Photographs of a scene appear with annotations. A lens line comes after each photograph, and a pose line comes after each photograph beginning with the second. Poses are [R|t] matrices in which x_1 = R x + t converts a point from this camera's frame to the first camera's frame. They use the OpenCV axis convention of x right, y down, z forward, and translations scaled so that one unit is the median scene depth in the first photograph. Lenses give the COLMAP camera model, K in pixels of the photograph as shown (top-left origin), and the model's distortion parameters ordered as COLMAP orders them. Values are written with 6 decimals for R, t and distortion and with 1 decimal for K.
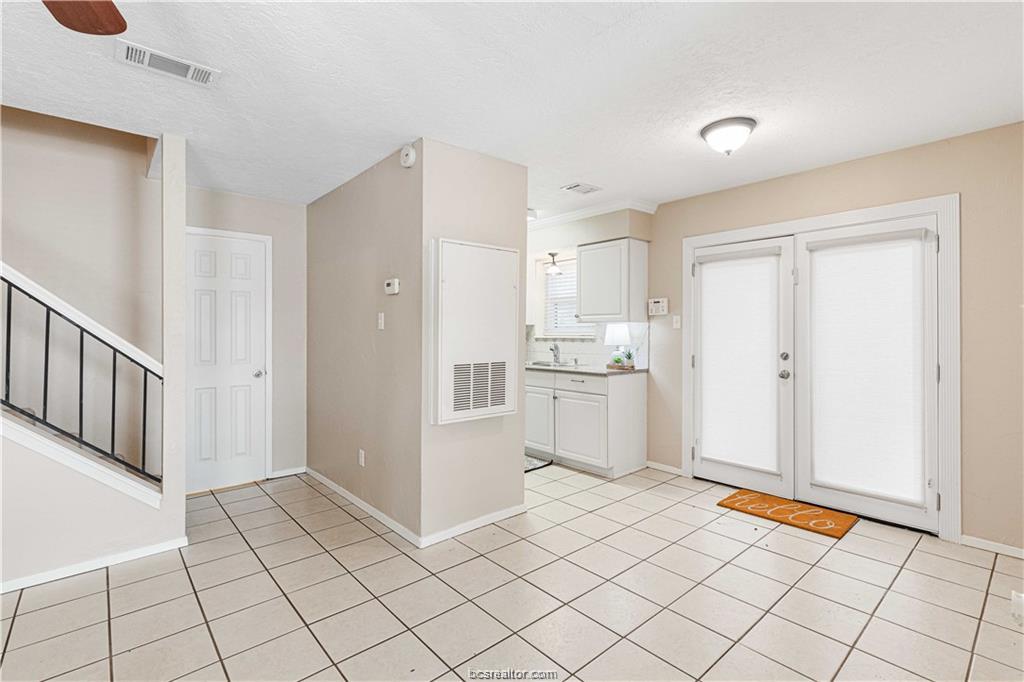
lens RADIAL K [[475.1, 0, 510.6], [0, 475.1, 324.7], [0, 0, 1]] dist [0.000098, 0.000600]
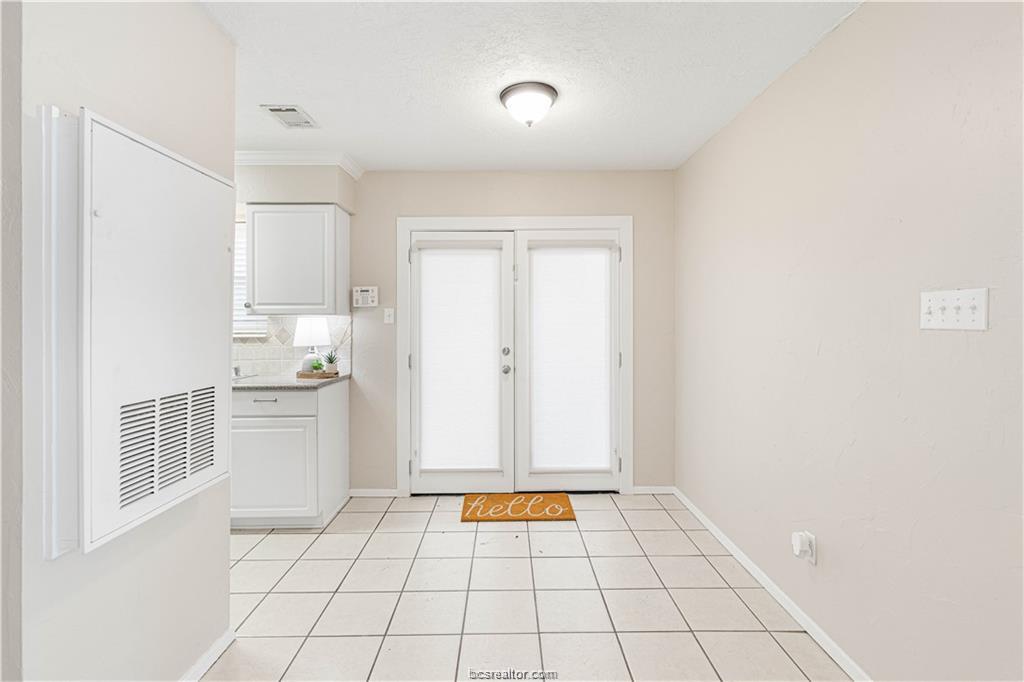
lens RADIAL K [[475.1, 0, 510.6], [0, 475.1, 324.7], [0, 0, 1]] dist [0.000098, 0.000600]
pose [[0.649032, -0.002315, 0.760758, -0.150810], [-0.006226, 0.999946, 0.008354, 0.001756], [-0.760736, -0.010158, 0.648982, 0.293125]]
